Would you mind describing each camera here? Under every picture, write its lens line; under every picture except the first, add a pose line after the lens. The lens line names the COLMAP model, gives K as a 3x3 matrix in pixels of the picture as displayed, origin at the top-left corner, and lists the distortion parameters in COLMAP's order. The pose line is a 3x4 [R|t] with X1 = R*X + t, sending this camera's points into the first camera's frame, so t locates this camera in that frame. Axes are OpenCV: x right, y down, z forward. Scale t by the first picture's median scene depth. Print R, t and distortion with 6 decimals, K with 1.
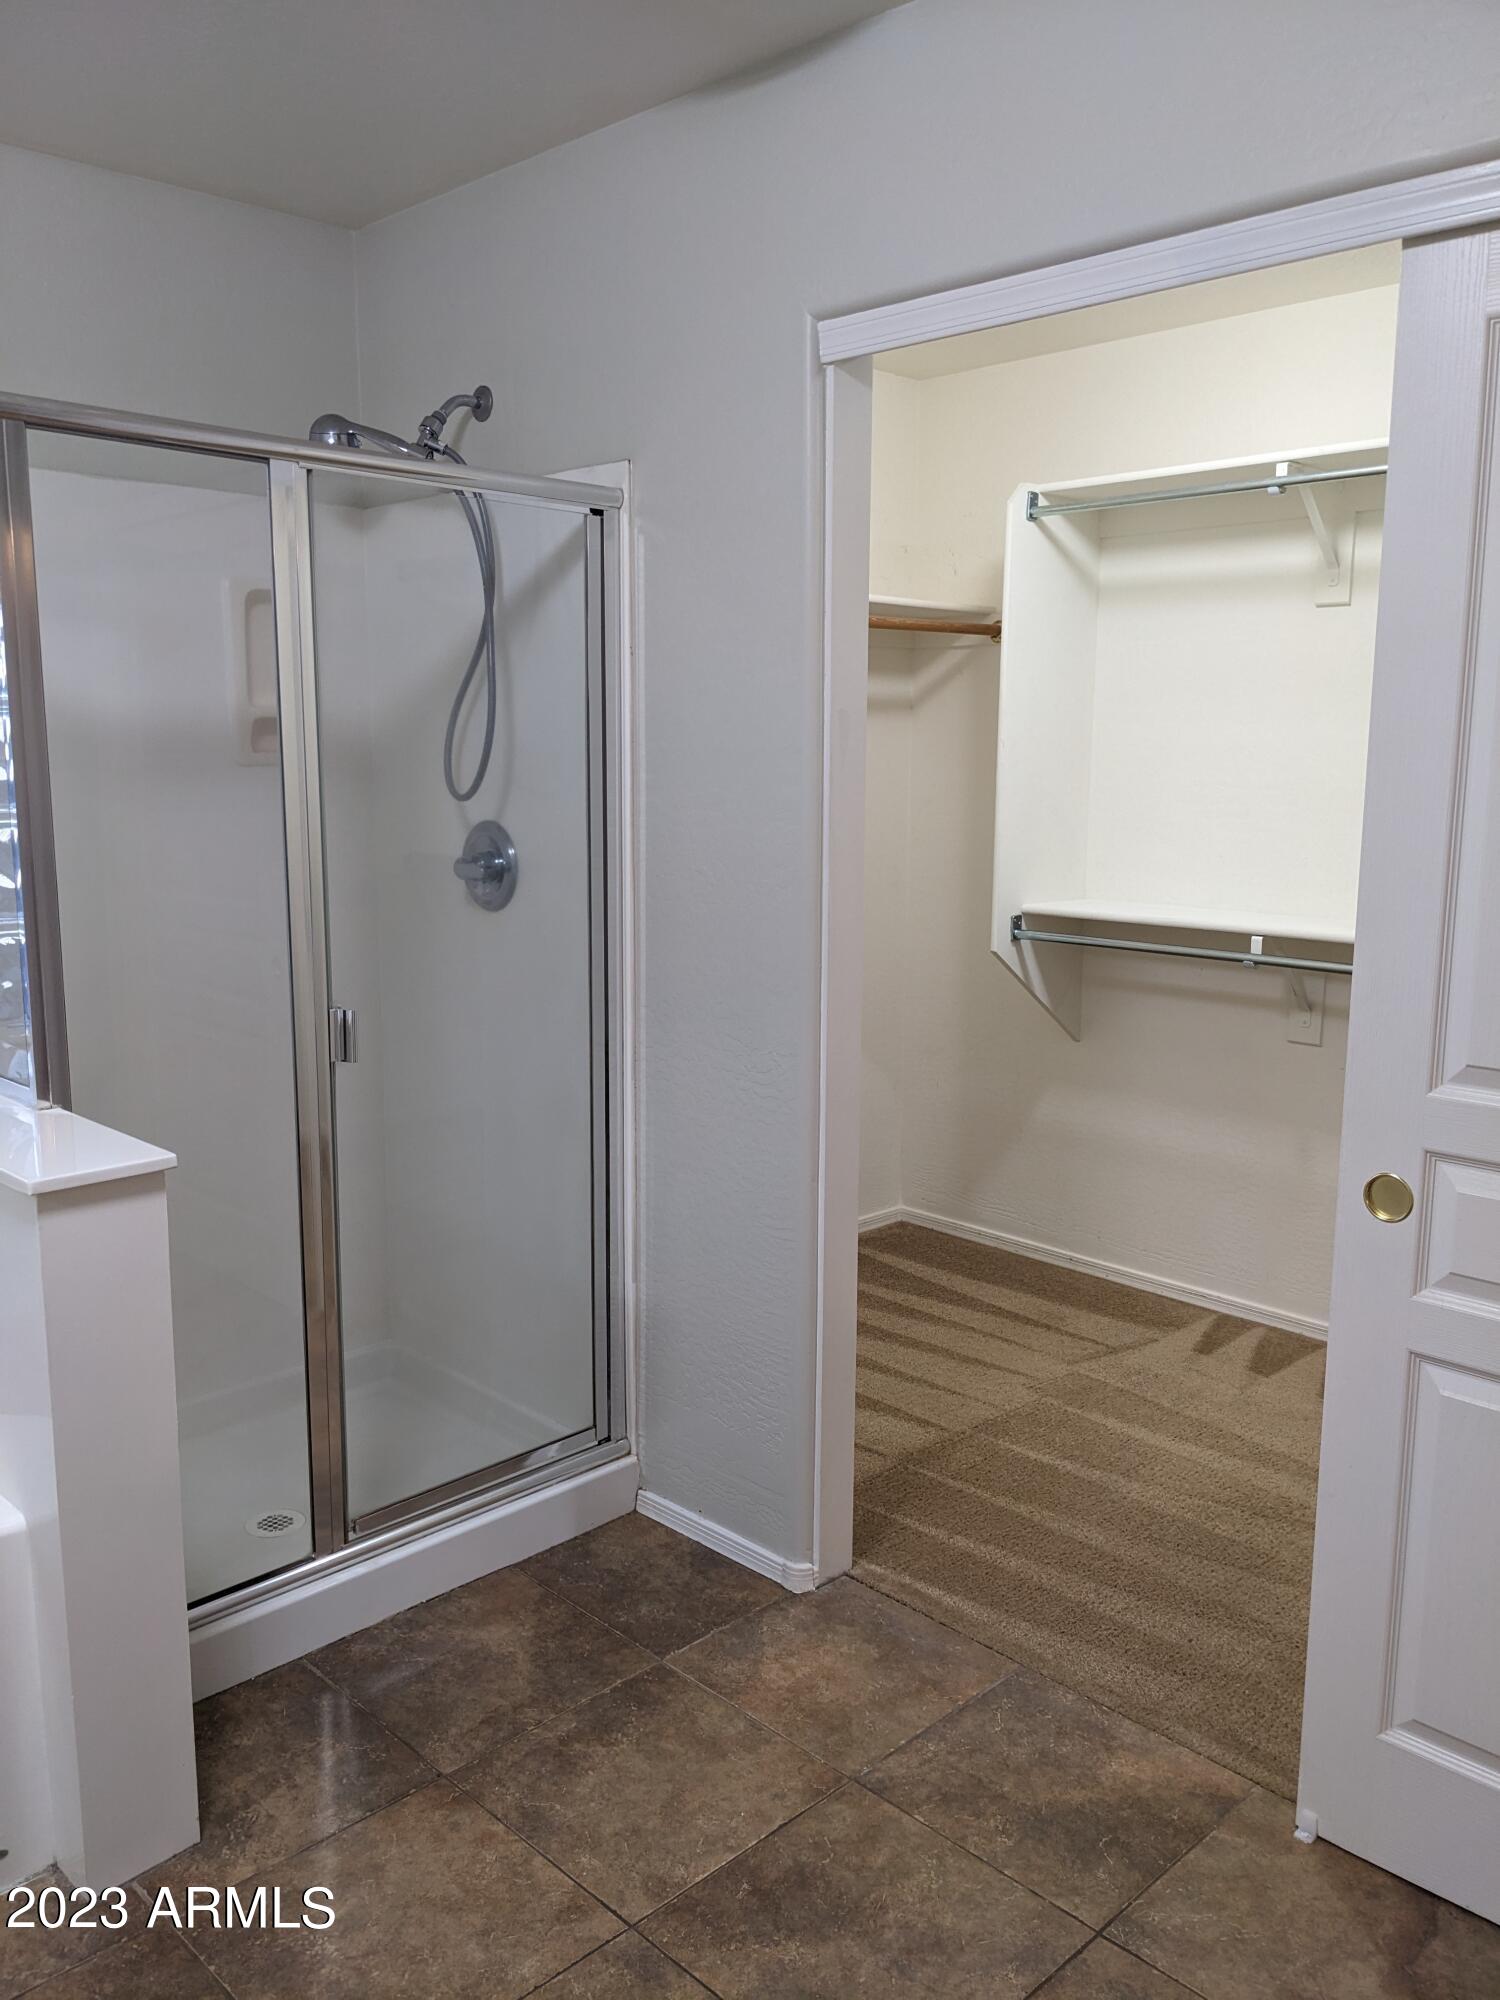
lens RADIAL K [[1583.1, 0, 756.3], [0, 1583.1, 1002.7], [0, 0, 1]] dist [0.061342, -0.077719]
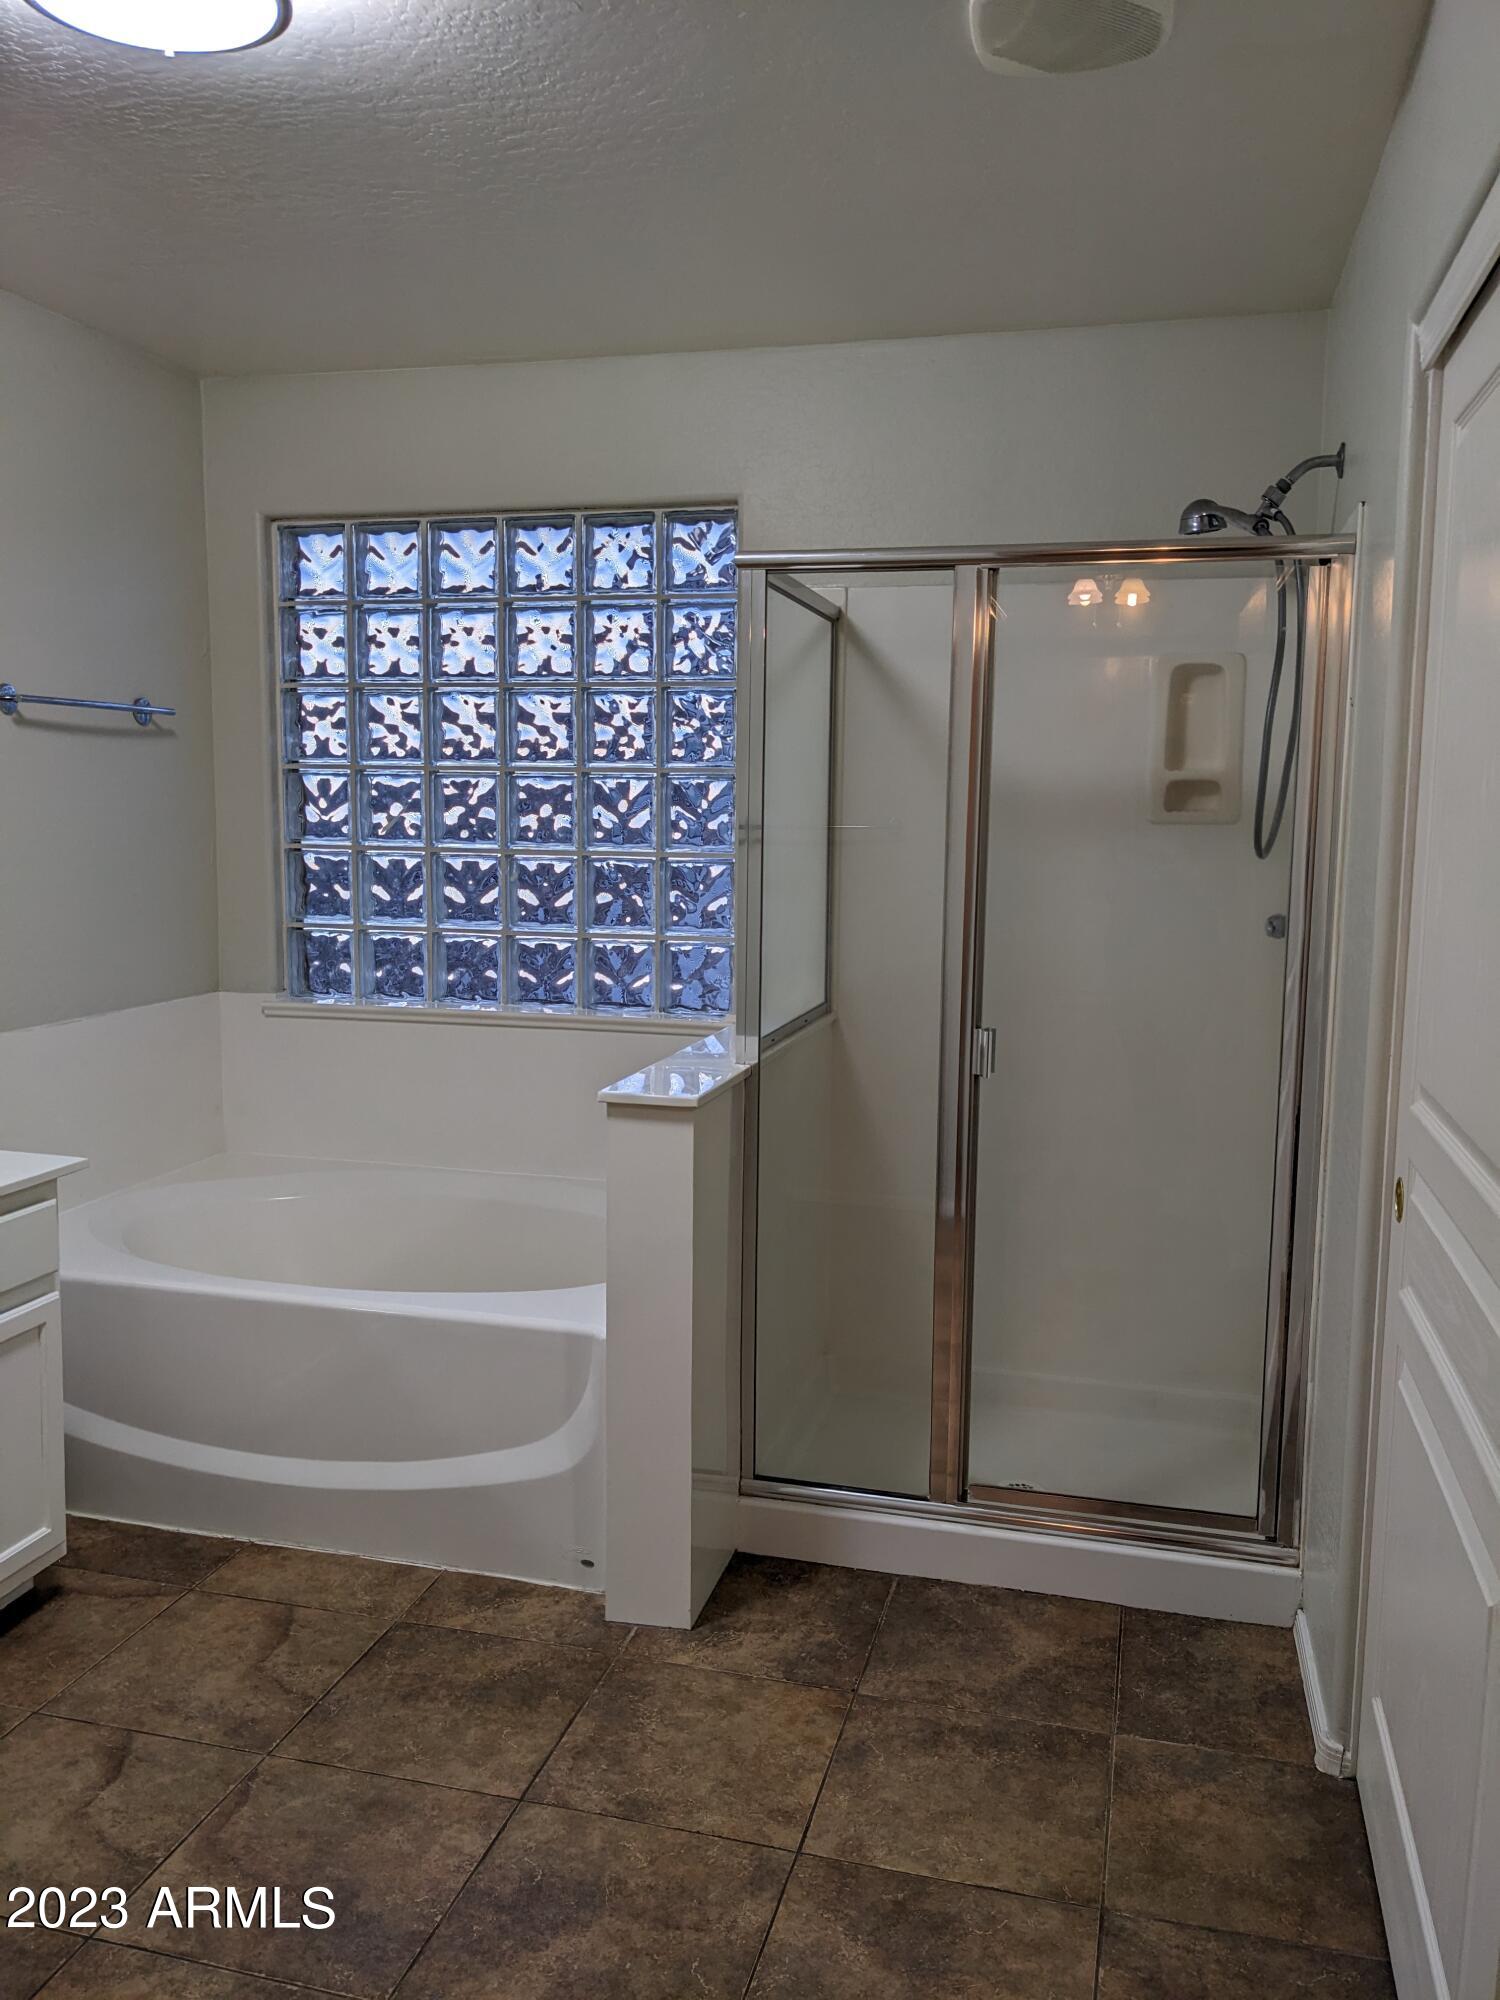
lens RADIAL K [[1583.1, 0, 756.3], [0, 1583.1, 1002.7], [0, 0, 1]] dist [0.061342, -0.077719]
pose [[0.509786, 0.109209, -0.853342, 0.653144], [-0.144449, 0.988694, 0.040238, -0.040630], [0.848088, 0.102752, 0.519797, 0.274941]]
